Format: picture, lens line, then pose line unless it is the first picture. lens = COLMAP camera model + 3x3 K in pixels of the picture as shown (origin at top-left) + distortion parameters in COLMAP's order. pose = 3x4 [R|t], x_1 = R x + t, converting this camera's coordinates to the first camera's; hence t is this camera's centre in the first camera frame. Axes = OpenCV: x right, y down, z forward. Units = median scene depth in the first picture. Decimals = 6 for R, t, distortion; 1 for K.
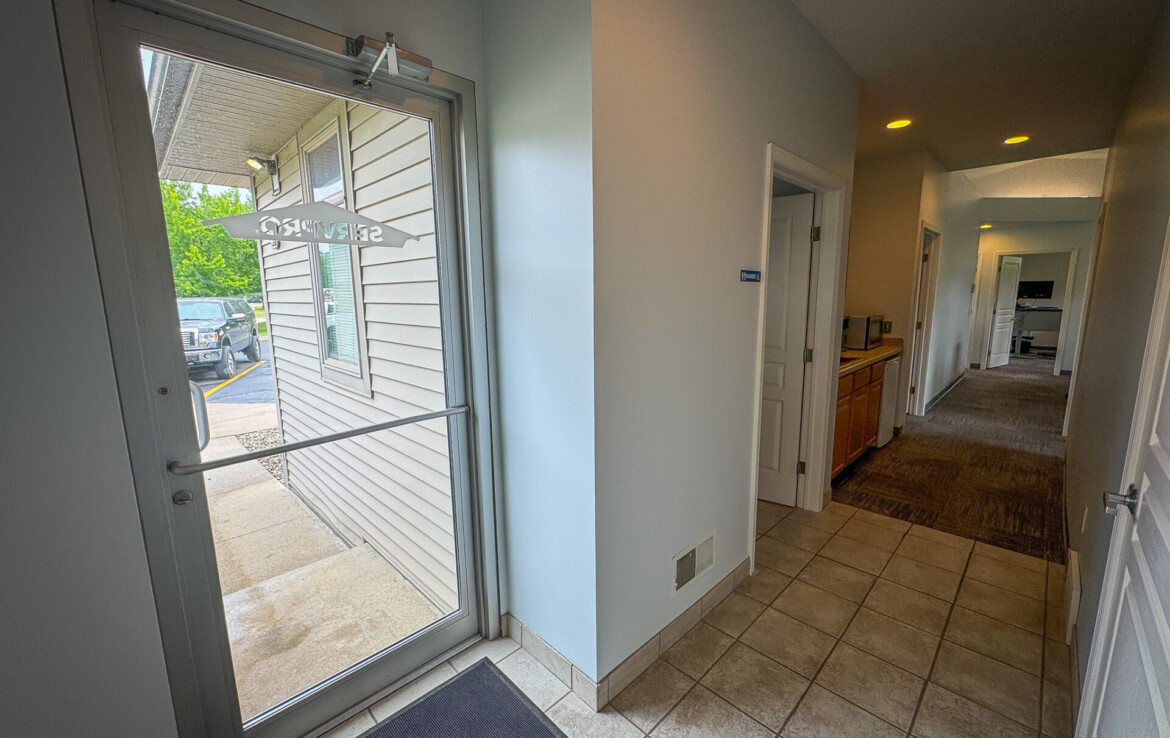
lens RADIAL K [[469.1, 0, 585.9], [0, 469.1, 372.5], [0, 0, 1]] dist [0.001000, 0.000087]
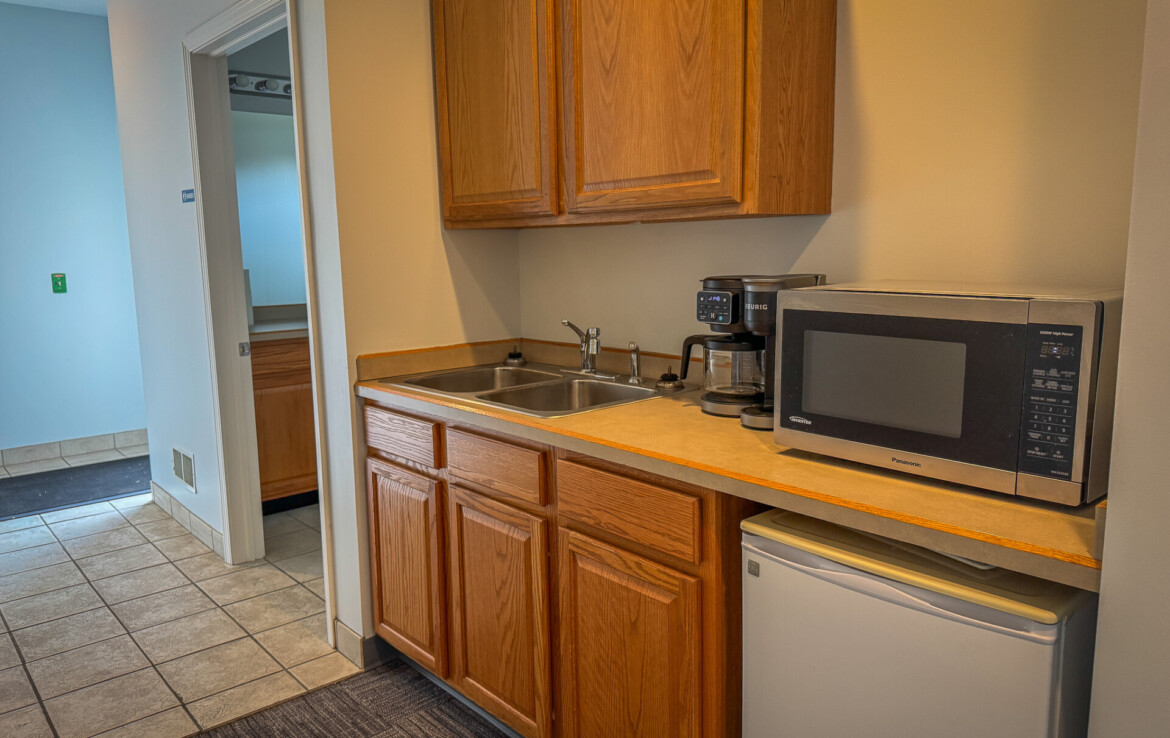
lens RADIAL K [[831.3, 0, 585.1], [0, 831.3, 368.0], [0, 0, 1]] dist [-0.005198, -0.003101]
pose [[-0.060751, 0.164509, -0.984503, 1.733581], [-0.138909, 0.975334, 0.171548, -0.236148], [0.988440, 0.147178, -0.036401, 1.674109]]
